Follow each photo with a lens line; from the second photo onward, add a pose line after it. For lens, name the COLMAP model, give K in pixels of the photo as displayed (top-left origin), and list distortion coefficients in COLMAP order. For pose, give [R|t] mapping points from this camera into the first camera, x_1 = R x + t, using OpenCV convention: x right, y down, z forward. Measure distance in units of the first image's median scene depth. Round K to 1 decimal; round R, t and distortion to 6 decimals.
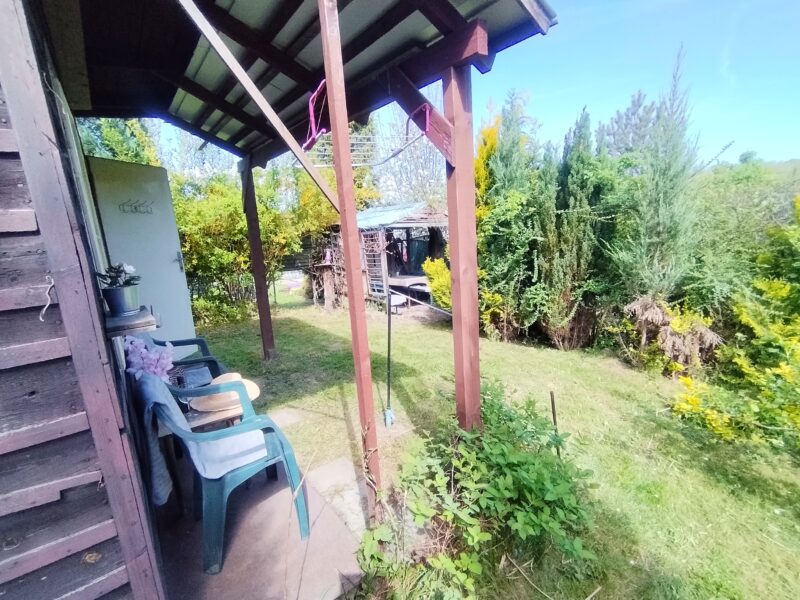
lens RADIAL K [[377.1, 0, 398.2], [0, 377.1, 301.5], [0, 0, 1]] dist [0.000075, -0.000171]
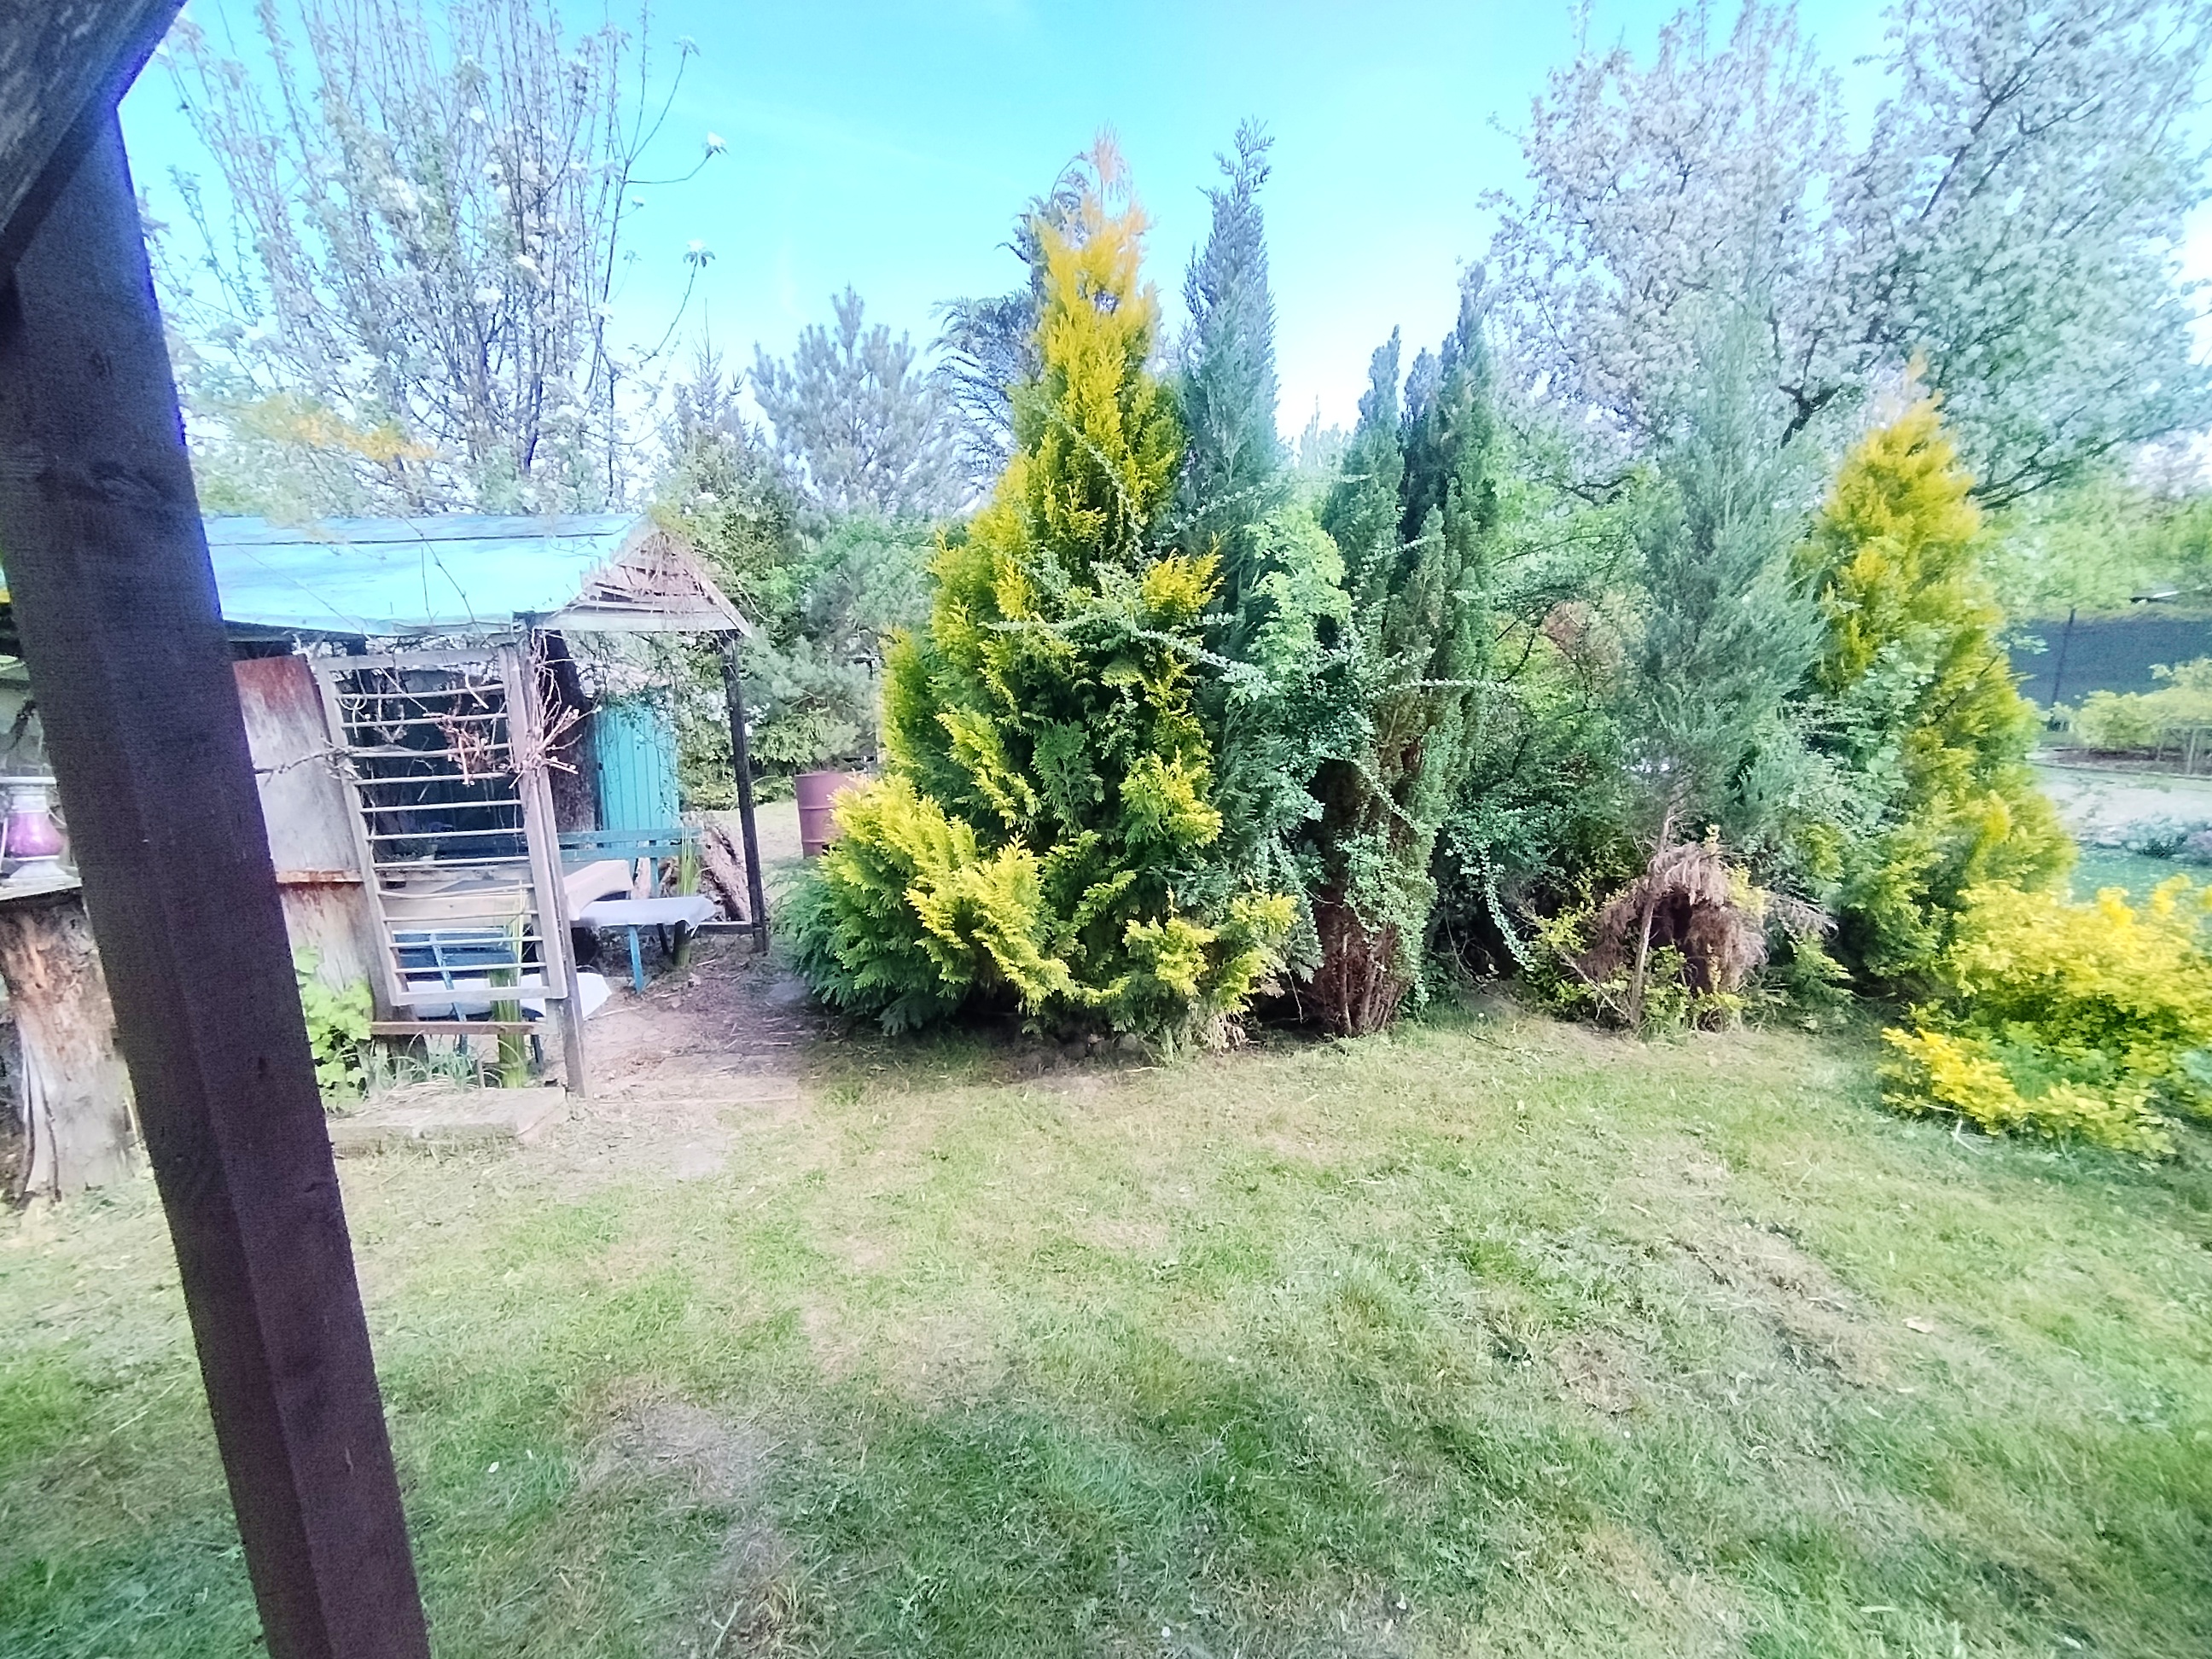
lens RADIAL K [[1042.5, 0, 1101.1], [0, 1042.5, 833.7], [0, 0, 1]] dist [0.000075, -0.000171]
pose [[0.618606, -0.125441, 0.775623, -0.265007], [0.149274, 0.987957, 0.040726, -0.076495], [-0.771391, 0.090587, 0.629881, 0.463155]]
